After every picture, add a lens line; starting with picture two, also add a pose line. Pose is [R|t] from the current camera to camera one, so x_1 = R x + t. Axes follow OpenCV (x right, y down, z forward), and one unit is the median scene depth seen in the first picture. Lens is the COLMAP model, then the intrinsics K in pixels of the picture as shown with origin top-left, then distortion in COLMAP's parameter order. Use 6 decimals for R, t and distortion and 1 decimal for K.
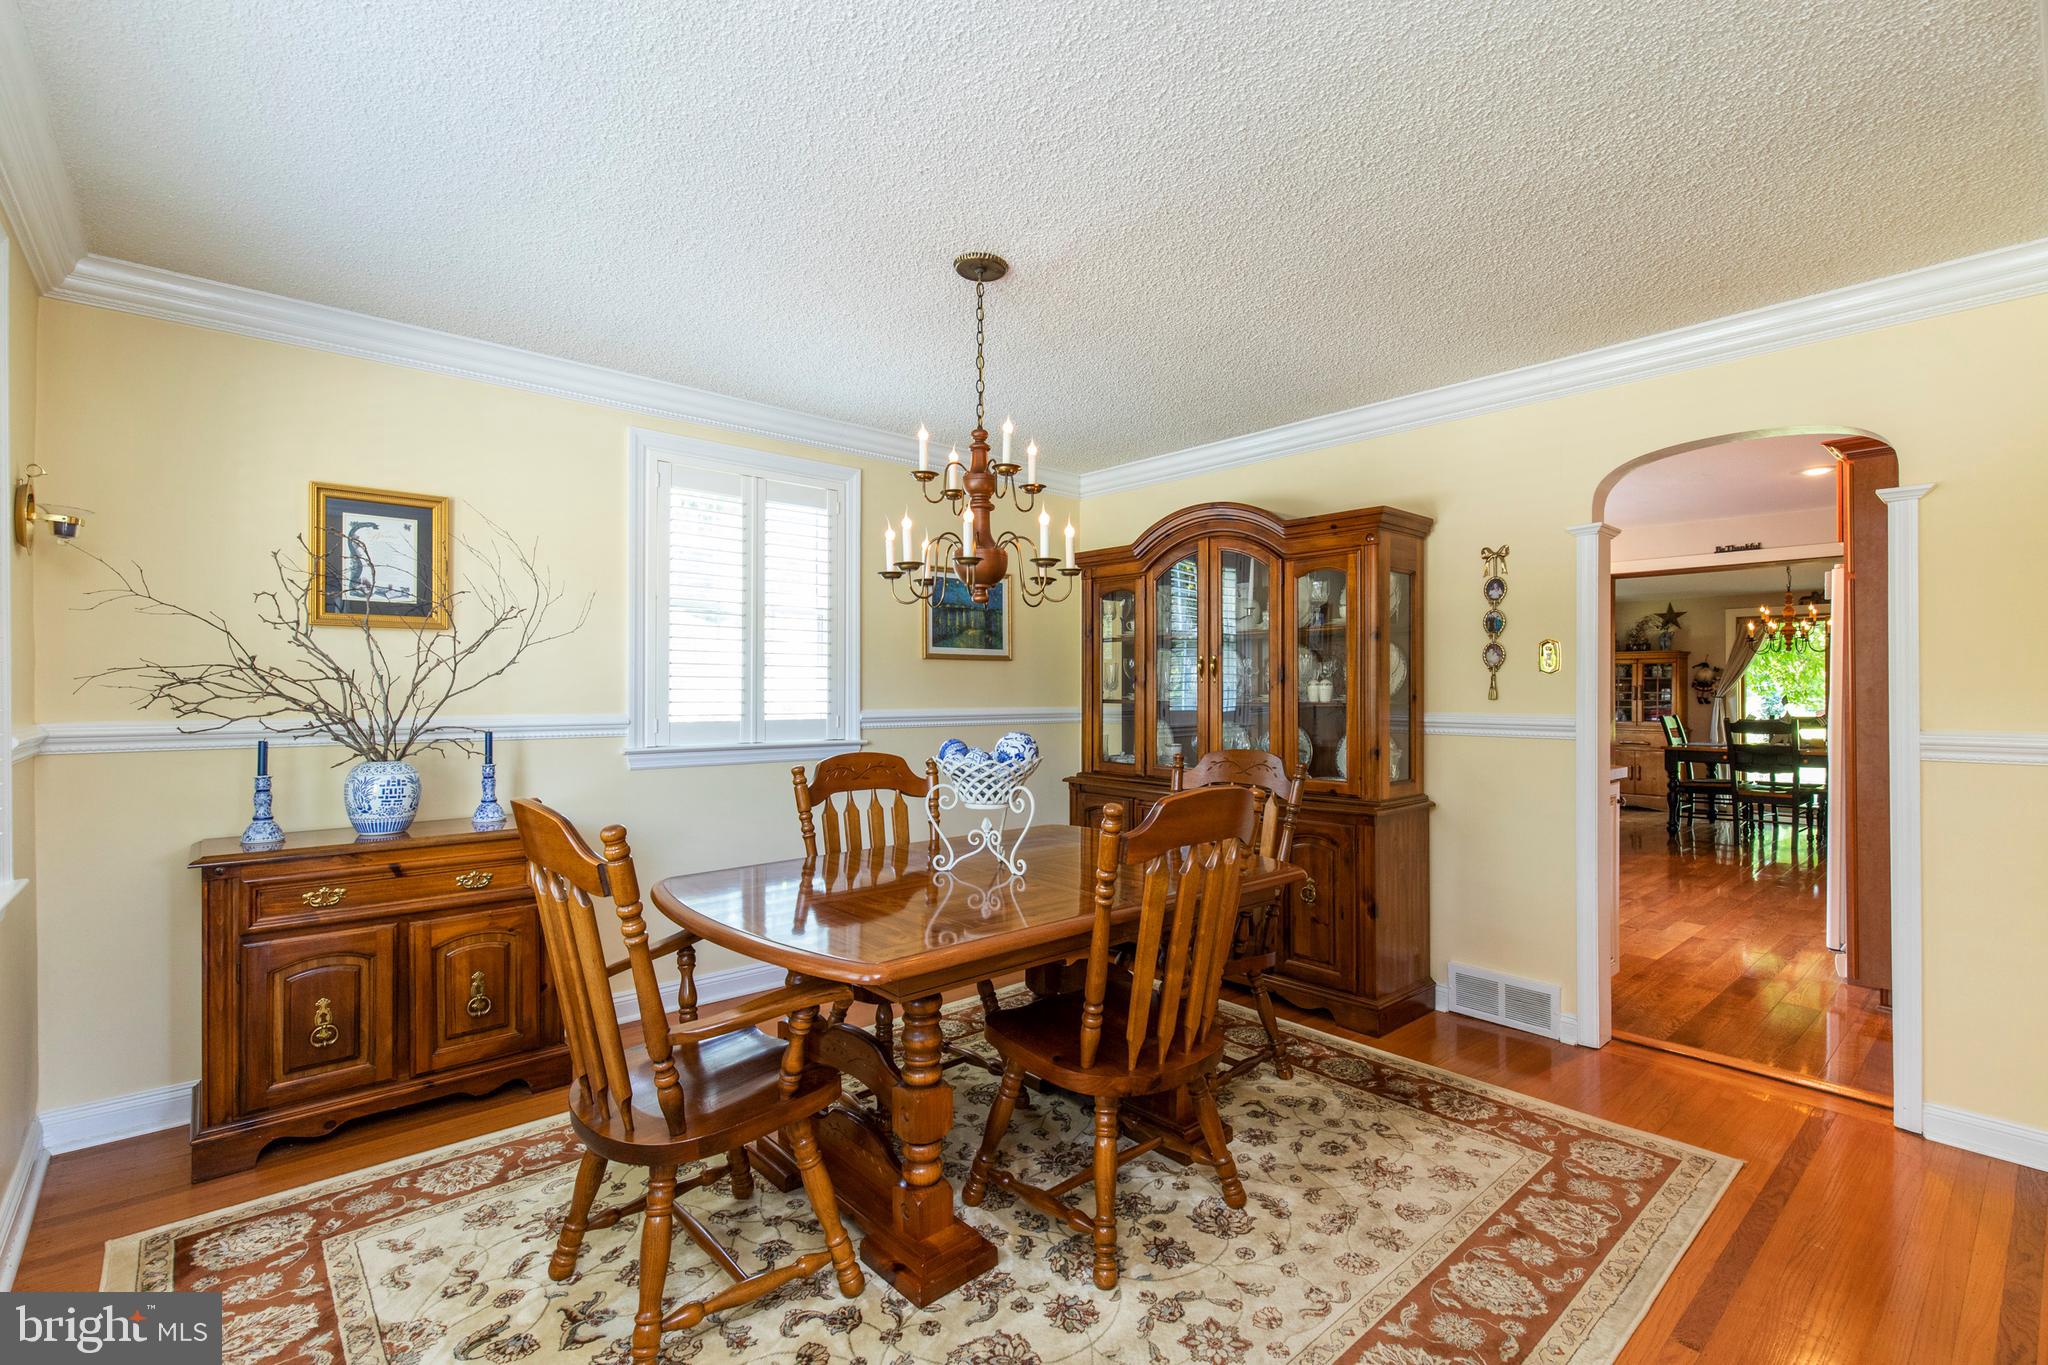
lens RADIAL K [[917.2, 0, 1028.5], [0, 917.2, 683.8], [0, 0, 1]] dist [0.008341, -0.002225]
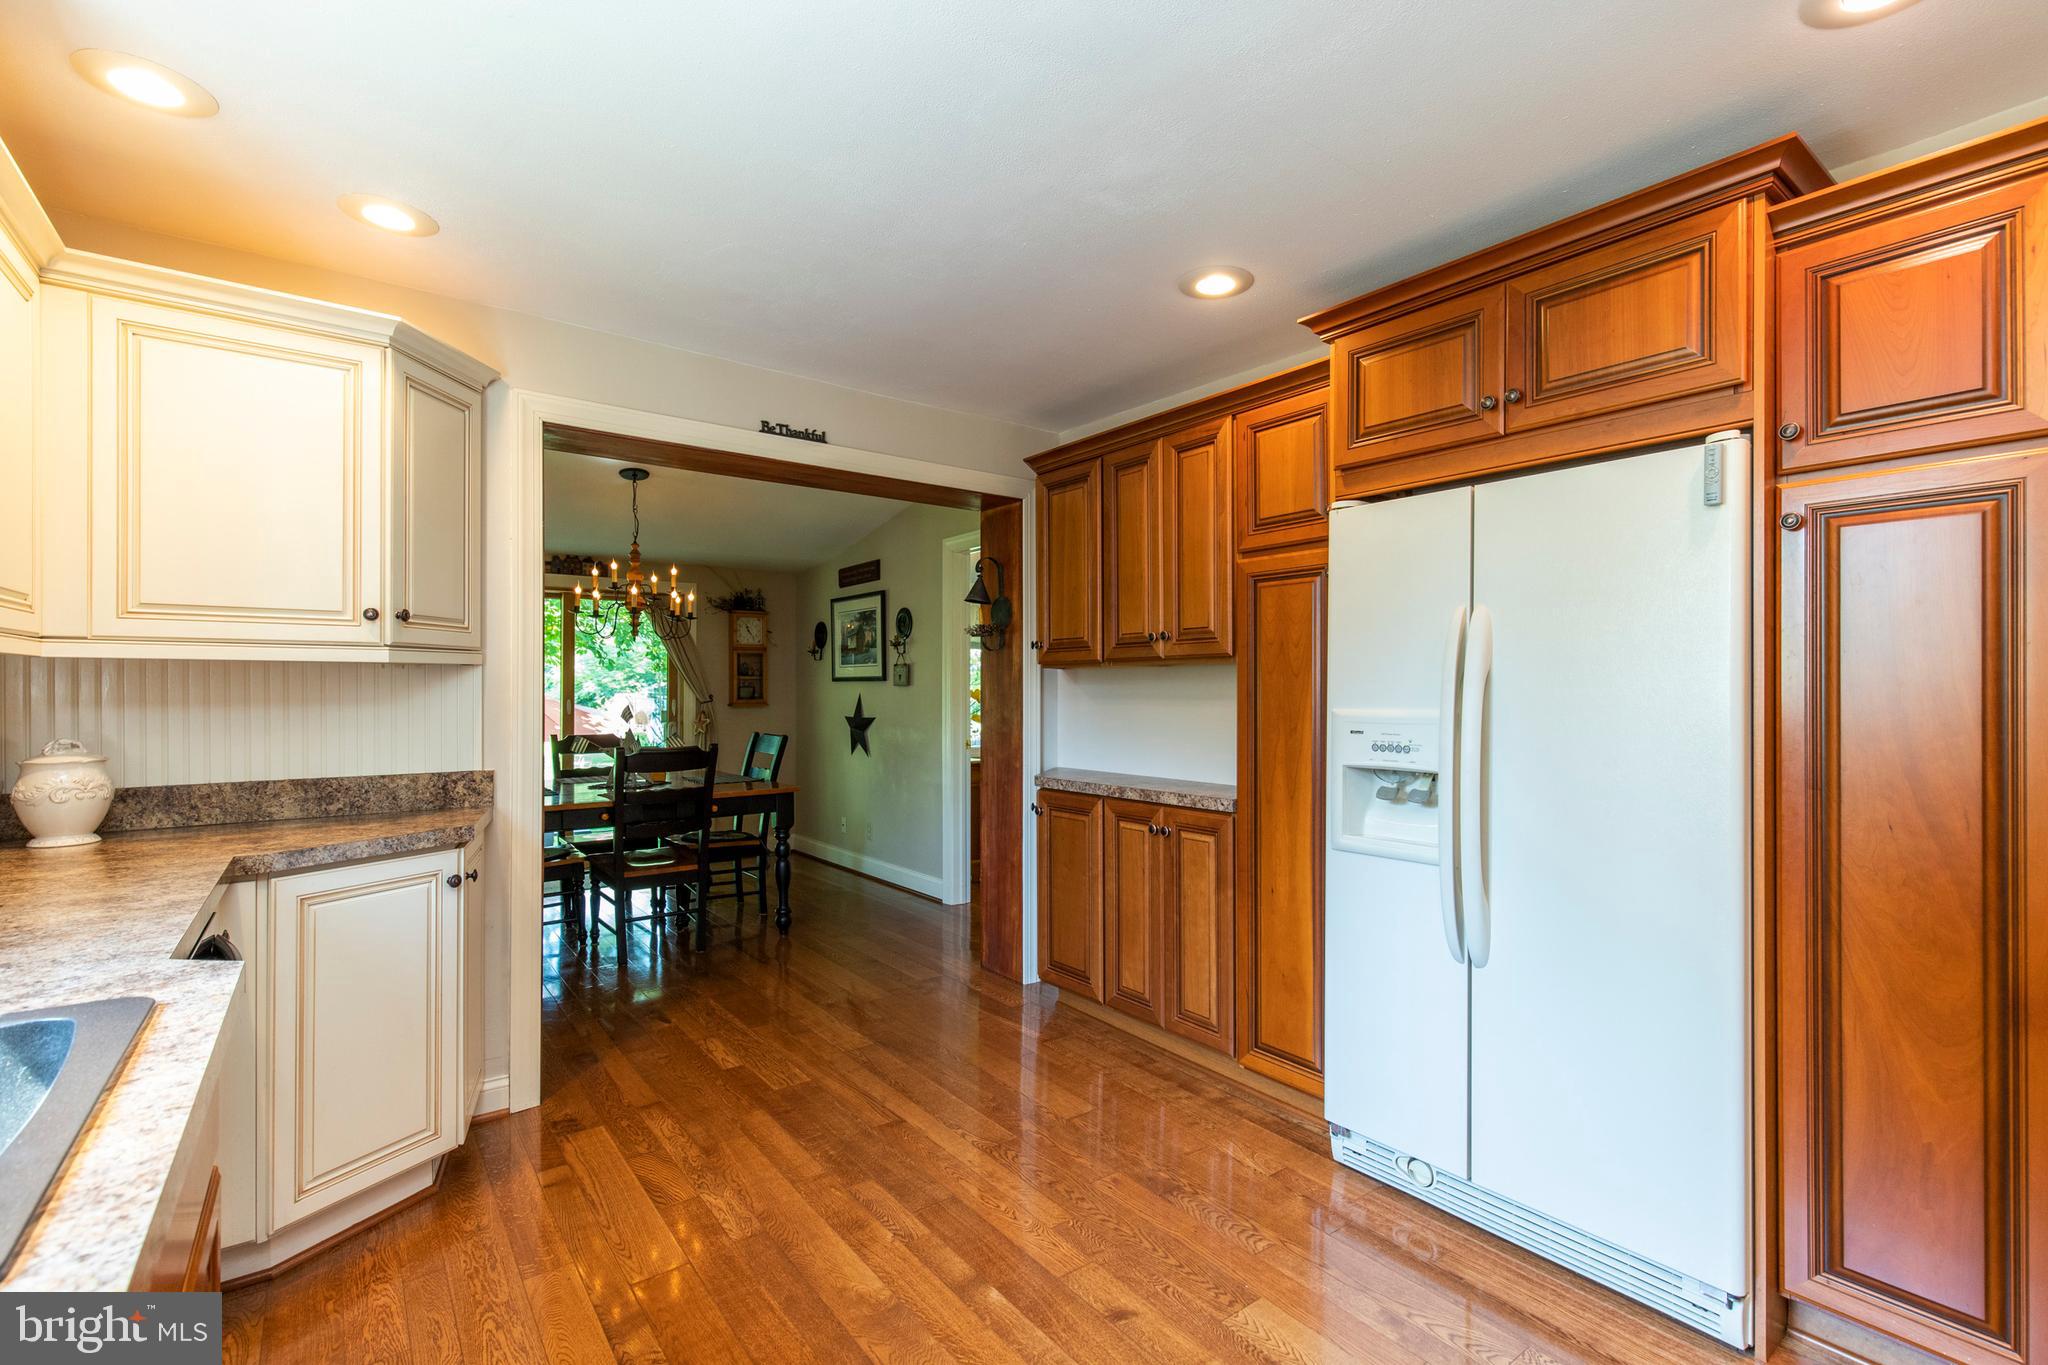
lens RADIAL K [[917.2, 0, 1024.4], [0, 917.2, 691.1], [0, 0, 1]] dist [0.008341, -0.002225]
pose [[0.083955, 0.000222, 0.996470, 0.180062], [-0.005215, 0.999986, 0.000216, 0.001768], [-0.996456, -0.005215, 0.083955, 0.593205]]
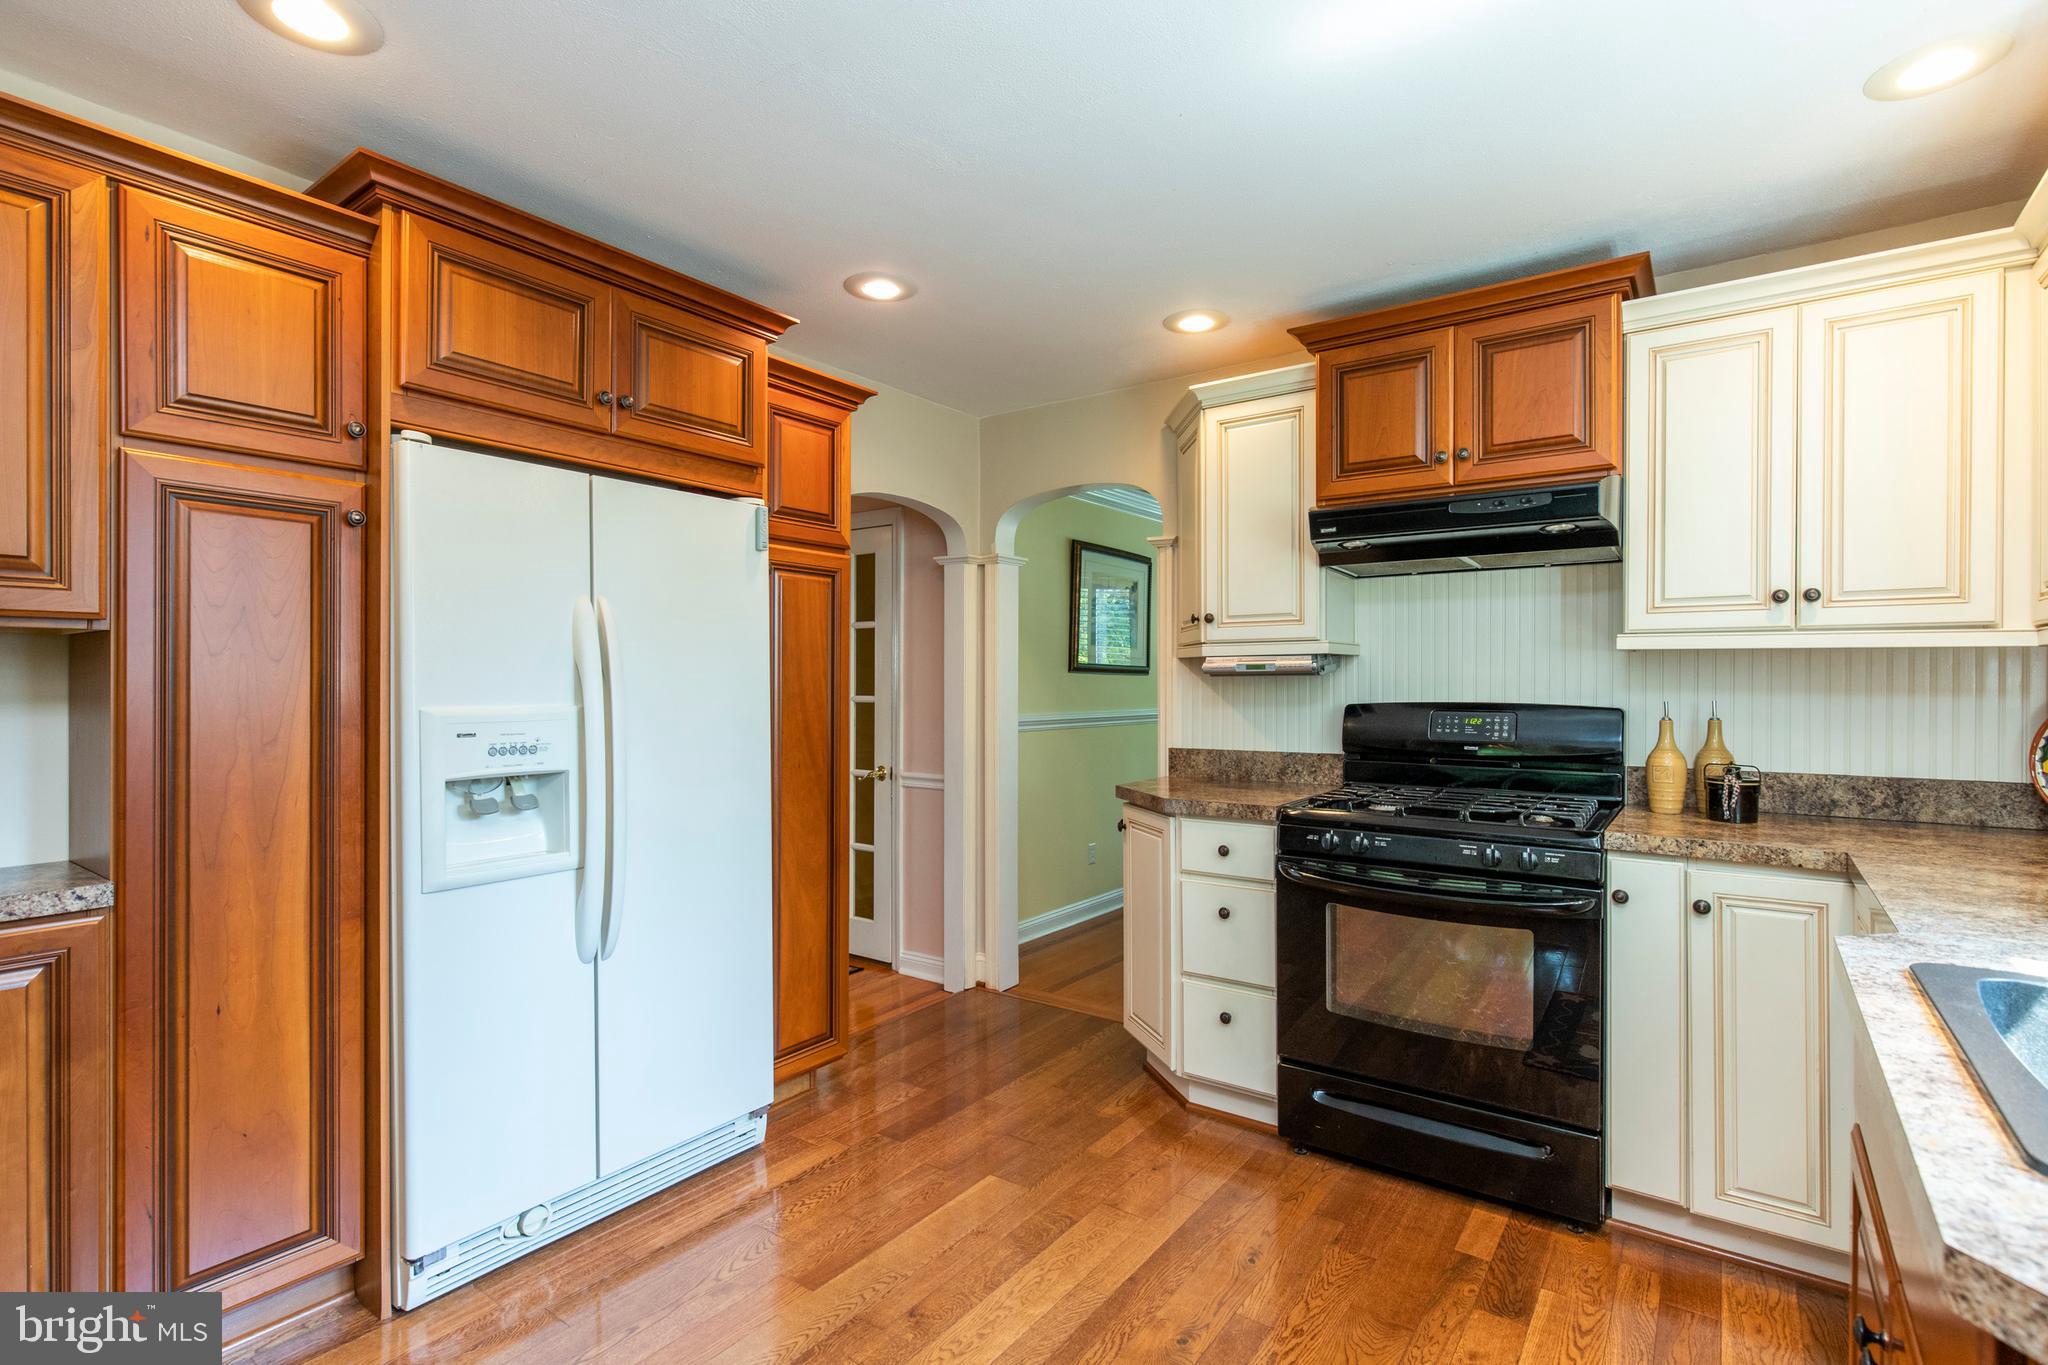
lens RADIAL K [[970.0, 0, 1018.1], [0, 970.0, 687.8], [0, 0, 1]] dist [-0.003445, -0.000665]
pose [[-0.978306, 0.001948, -0.207155, 0.381341], [0.002231, 0.999997, -0.001131, 0.002903], [0.207152, -0.001568, -0.978307, 0.769729]]
